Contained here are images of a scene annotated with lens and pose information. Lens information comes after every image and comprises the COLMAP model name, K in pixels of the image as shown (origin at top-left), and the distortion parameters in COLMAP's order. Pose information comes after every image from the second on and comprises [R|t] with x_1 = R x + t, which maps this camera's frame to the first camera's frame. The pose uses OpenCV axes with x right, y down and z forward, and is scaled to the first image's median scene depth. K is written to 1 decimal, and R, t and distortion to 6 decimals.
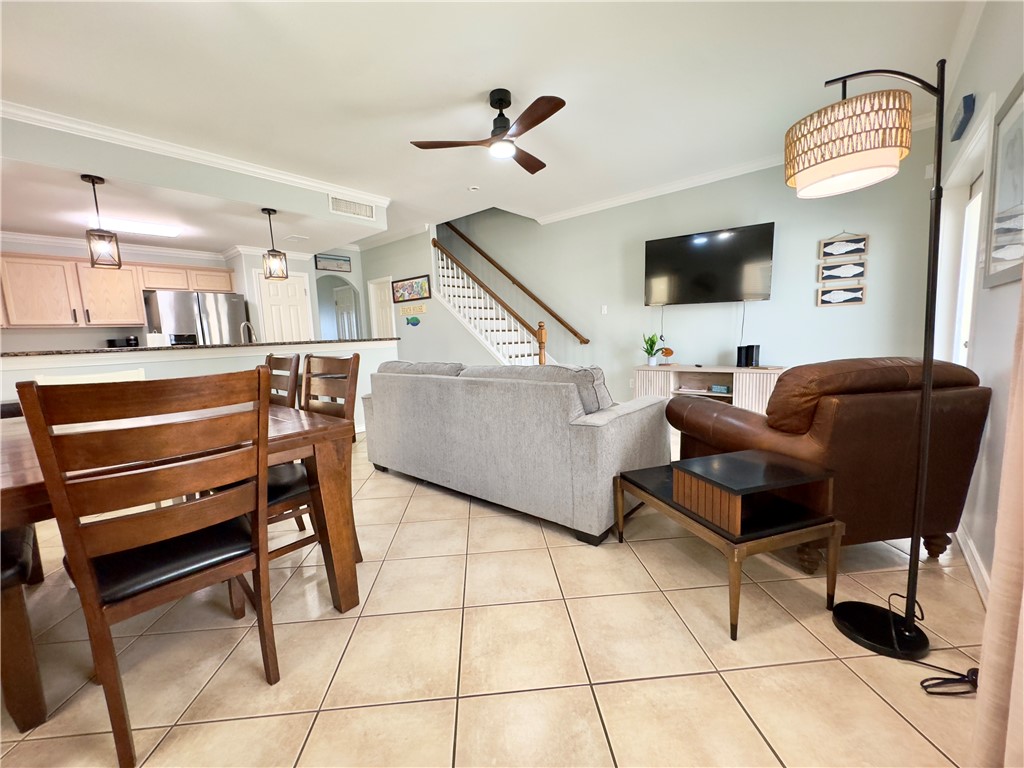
lens RADIAL K [[409.8, 0, 511.9], [0, 409.8, 385.9], [0, 0, 1]] dist [-0.001723, 0.000362]
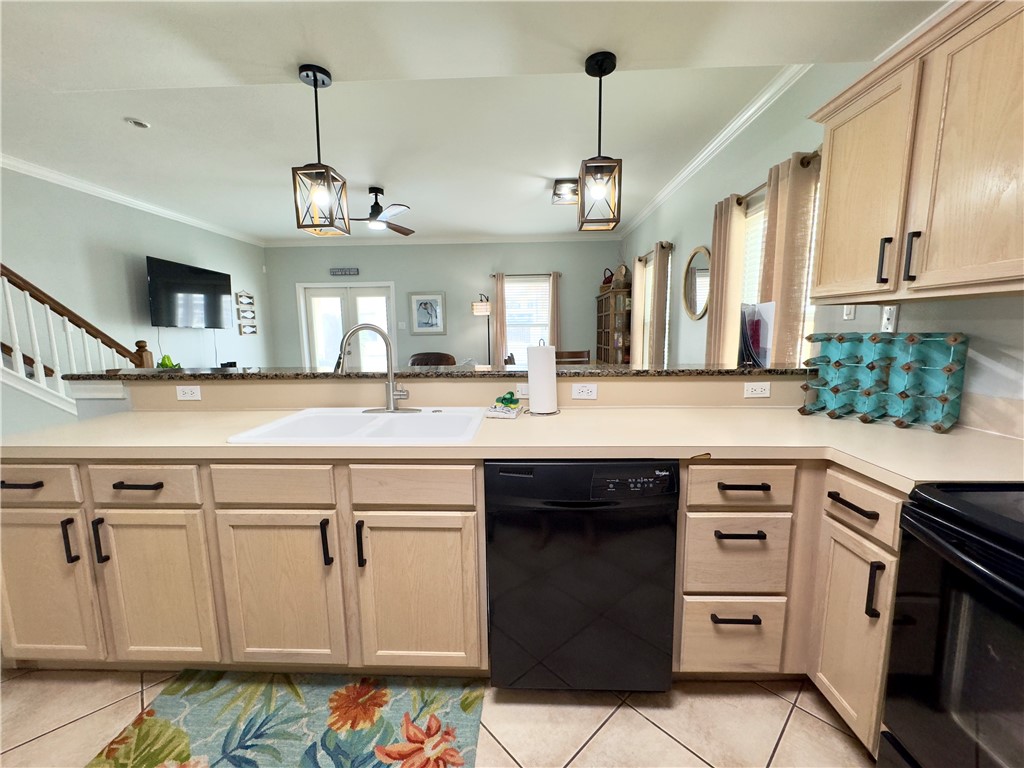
lens RADIAL K [[409.8, 0, 511.0], [0, 409.8, 385.7], [0, 0, 1]] dist [-0.001723, 0.000362]
pose [[-0.620648, -0.061400, 0.781682, -1.068895], [0.133984, 0.973962, 0.182885, -0.152052], [-0.772557, 0.218240, -0.596261, 1.152834]]
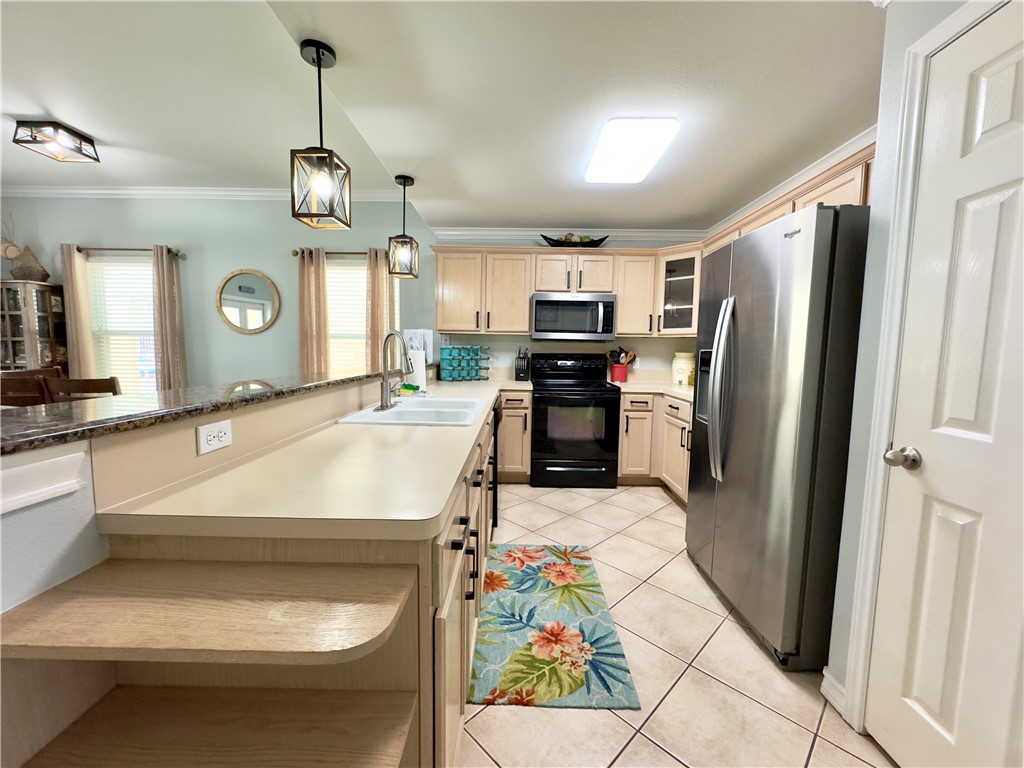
lens RADIAL K [[409.8, 0, 510.5], [0, 409.8, 387.9], [0, 0, 1]] dist [-0.001723, 0.000362]
pose [[-0.768441, 0.088684, -0.633746, -0.446435], [-0.065560, 0.974229, 0.215823, -0.203719], [0.636554, 0.207395, -0.742823, 1.460015]]
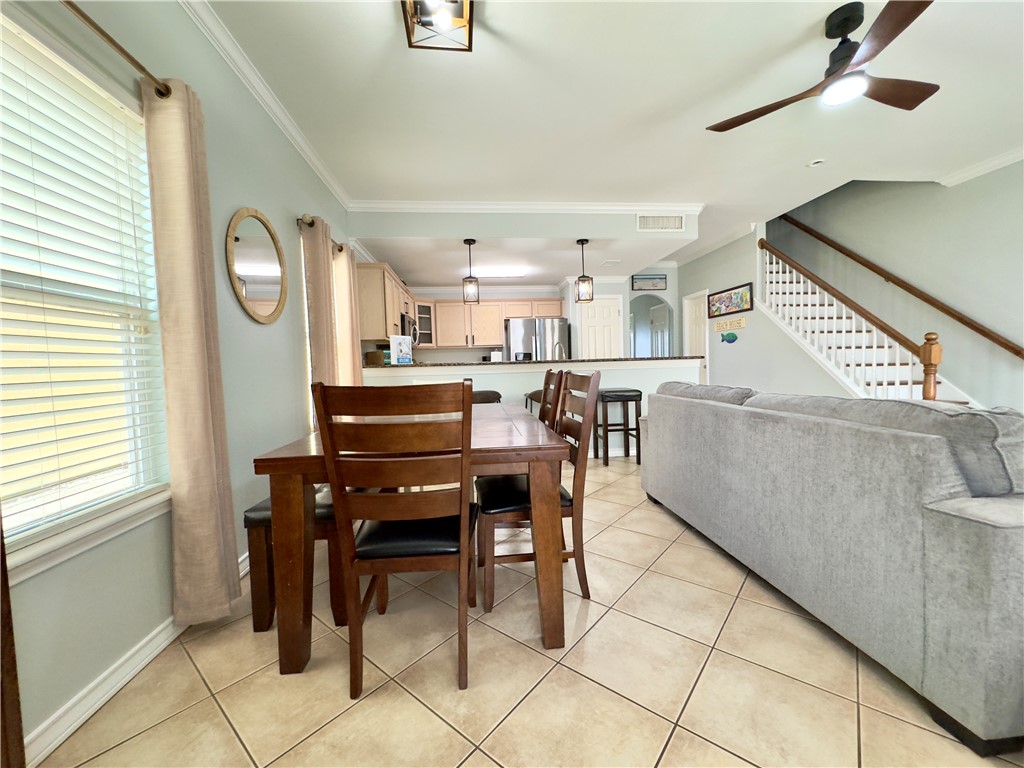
lens RADIAL K [[409.8, 0, 511.8], [0, 409.8, 385.5], [0, 0, 1]] dist [-0.001723, 0.000362]
pose [[0.719791, 0.054537, -0.692046, 0.056455], [-0.087206, 0.996116, -0.012202, -0.008728], [0.688692, 0.069134, 0.721751, 0.093783]]
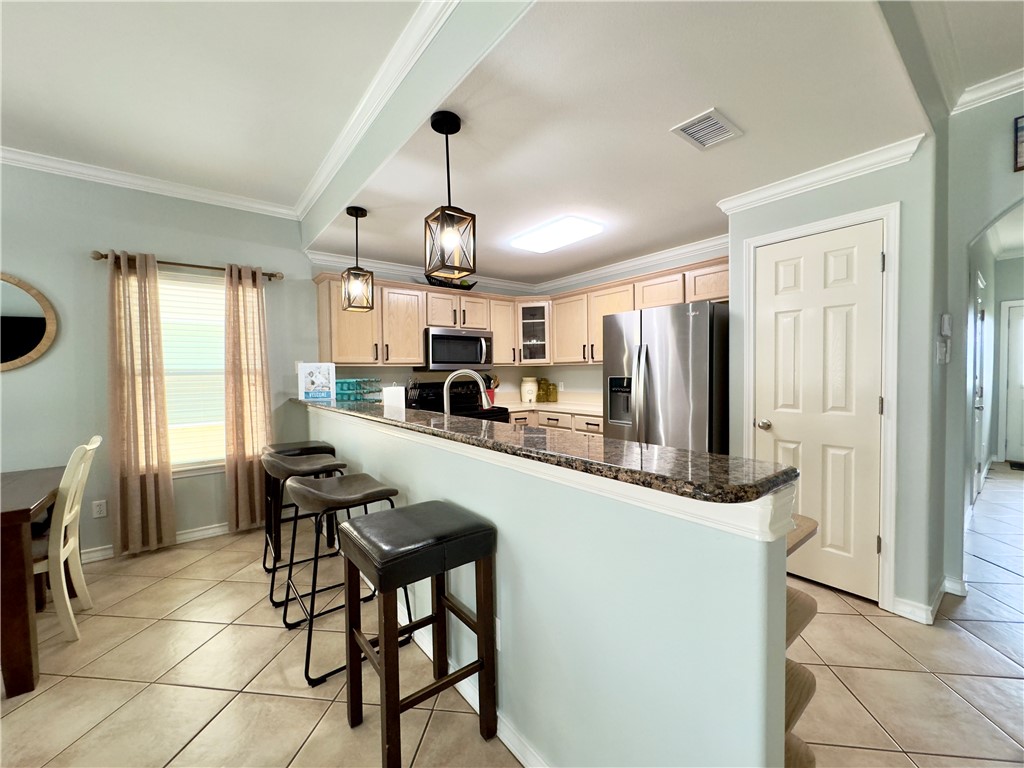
lens RADIAL K [[409.8, 0, 512.3], [0, 409.8, 384.7], [0, 0, 1]] dist [-0.001723, 0.000362]
pose [[-0.194517, 0.074001, -0.978104, -0.153312], [-0.100173, 0.990438, 0.094856, -0.193593], [0.975771, 0.116430, -0.185244, 1.165505]]
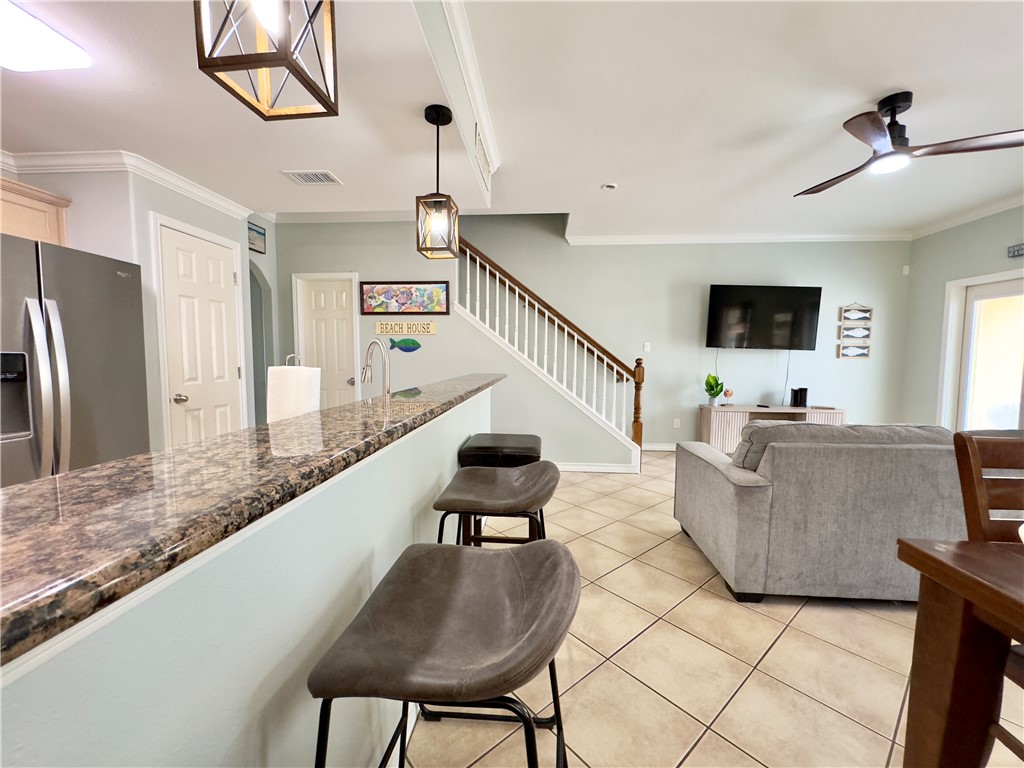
lens RADIAL K [[409.8, 0, 513.4], [0, 409.8, 385.4], [0, 0, 1]] dist [-0.001723, 0.000362]
pose [[0.806187, 0.001788, 0.591658, -0.793342], [0.036705, 0.997918, -0.053030, -0.078239], [-0.590521, 0.064468, 0.804443, 0.571053]]
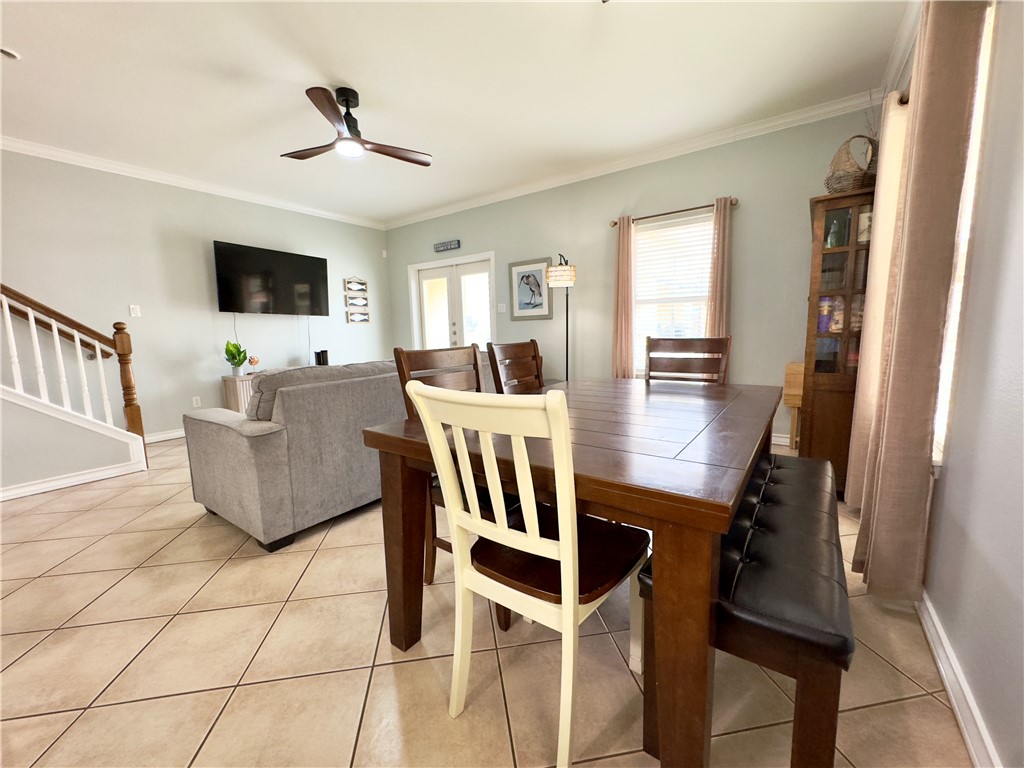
lens RADIAL K [[409.8, 0, 511.7], [0, 409.8, 384.7], [0, 0, 1]] dist [-0.001723, 0.000362]
pose [[-0.081386, -0.092270, 0.992402, -0.773219], [0.152514, 0.982826, 0.103887, -0.038585], [-0.984945, 0.159810, -0.065916, 0.541787]]
